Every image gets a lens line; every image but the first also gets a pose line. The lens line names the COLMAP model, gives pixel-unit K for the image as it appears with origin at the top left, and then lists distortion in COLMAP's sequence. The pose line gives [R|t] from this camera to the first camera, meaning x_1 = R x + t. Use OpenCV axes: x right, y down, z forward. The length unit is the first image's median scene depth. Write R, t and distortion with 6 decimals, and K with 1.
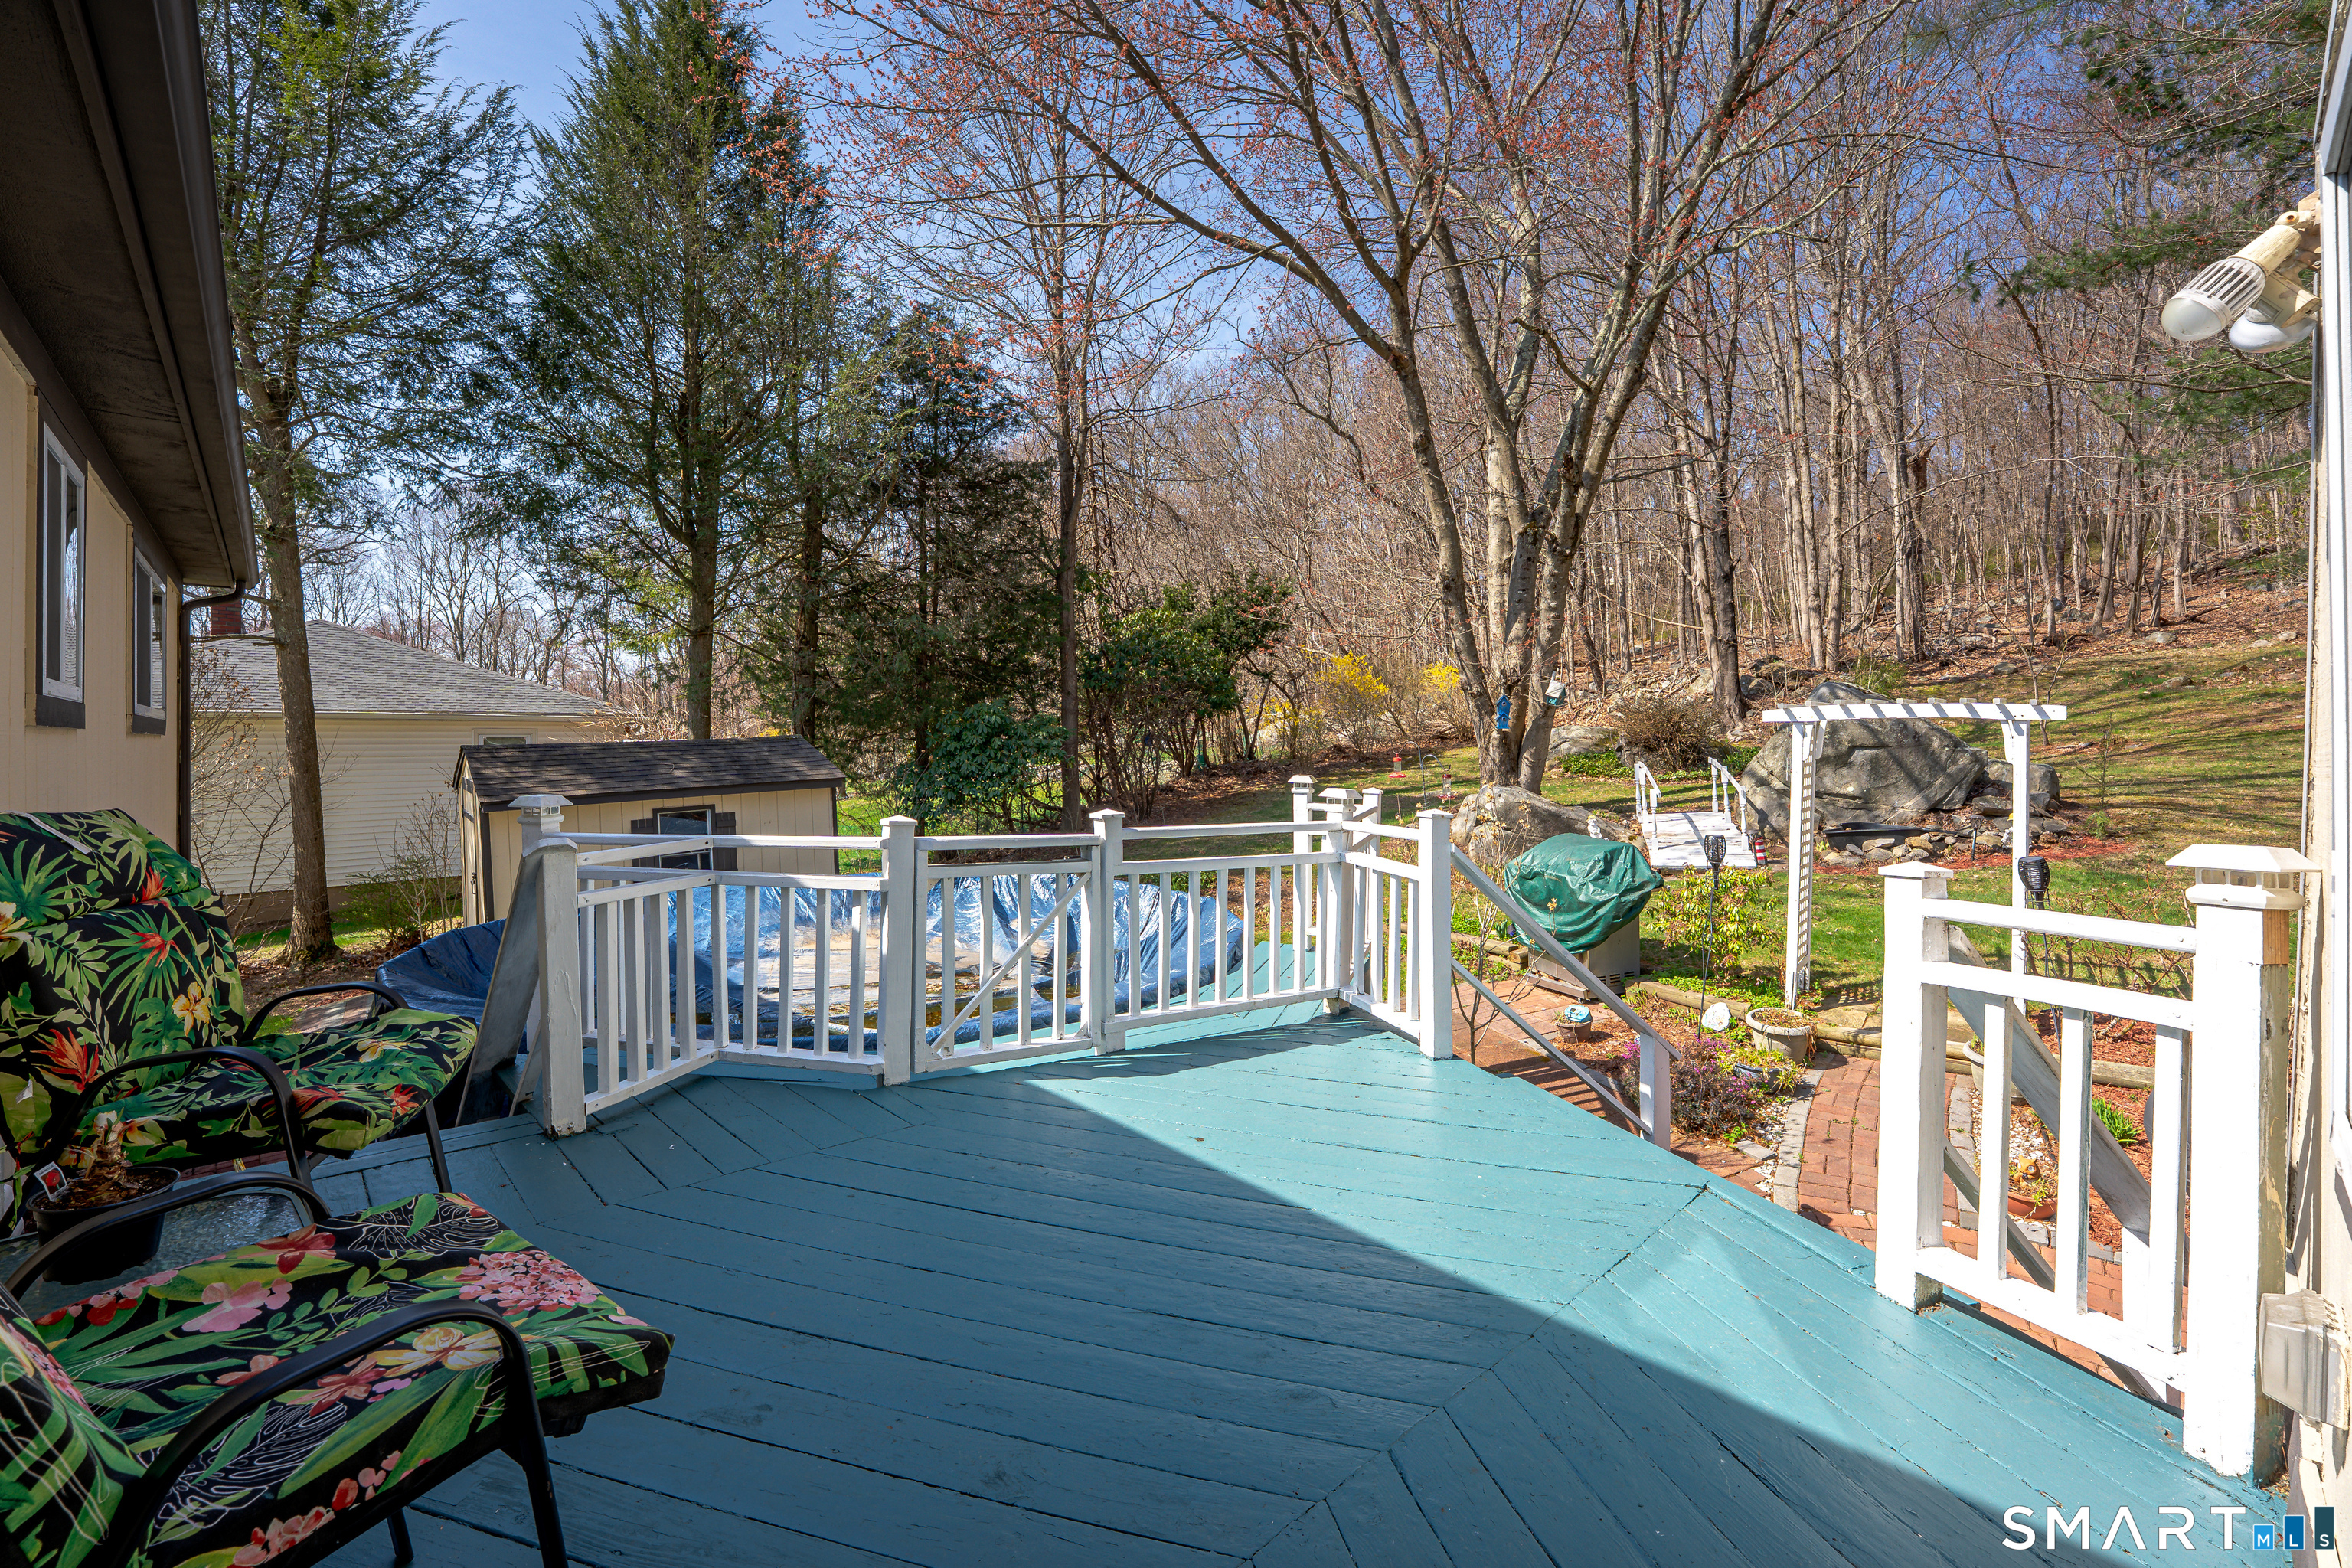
lens RADIAL K [[946.6, 0, 1165.3], [0, 946.6, 769.8], [0, 0, 1]] dist [0.000185, -0.000121]
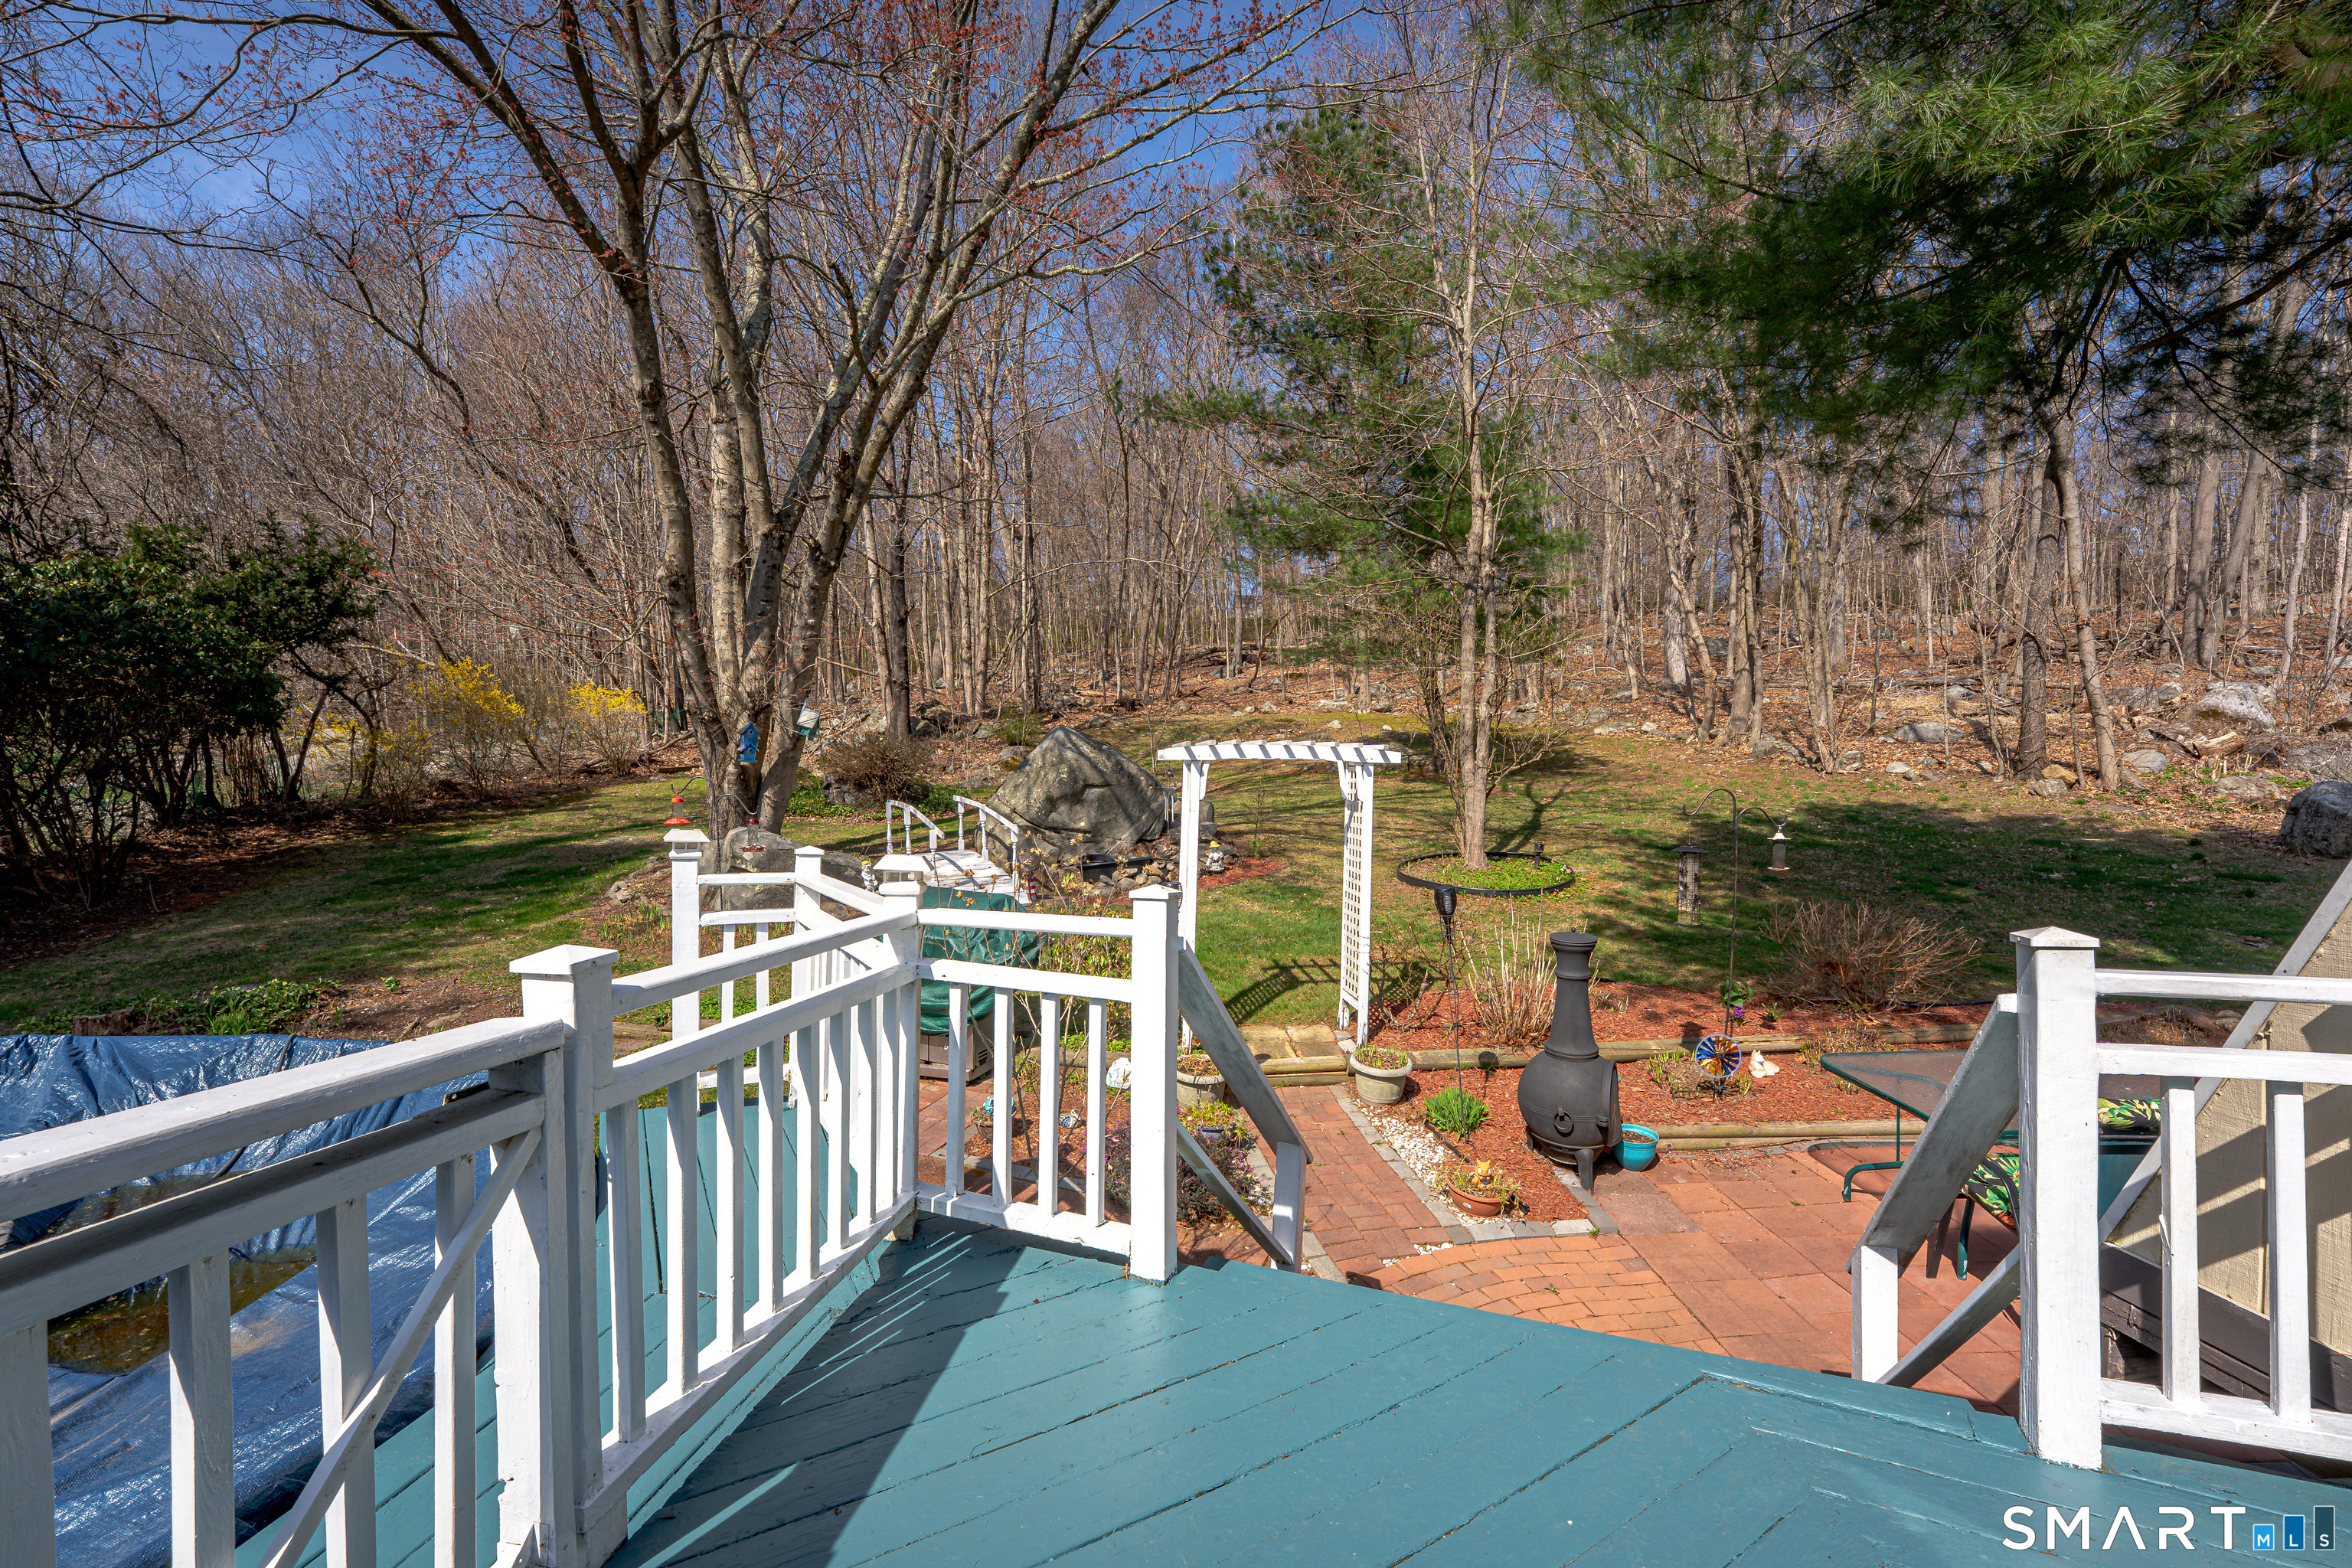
lens RADIAL K [[996.1, 0, 1170.2], [0, 996.1, 795.9], [0, 0, 1]] dist [0.001007, -0.006186]
pose [[0.675956, -0.003719, 0.736933, -0.040287], [0.012669, 0.999898, -0.006574, -0.002554], [-0.736833, 0.013780, 0.675934, 0.116435]]
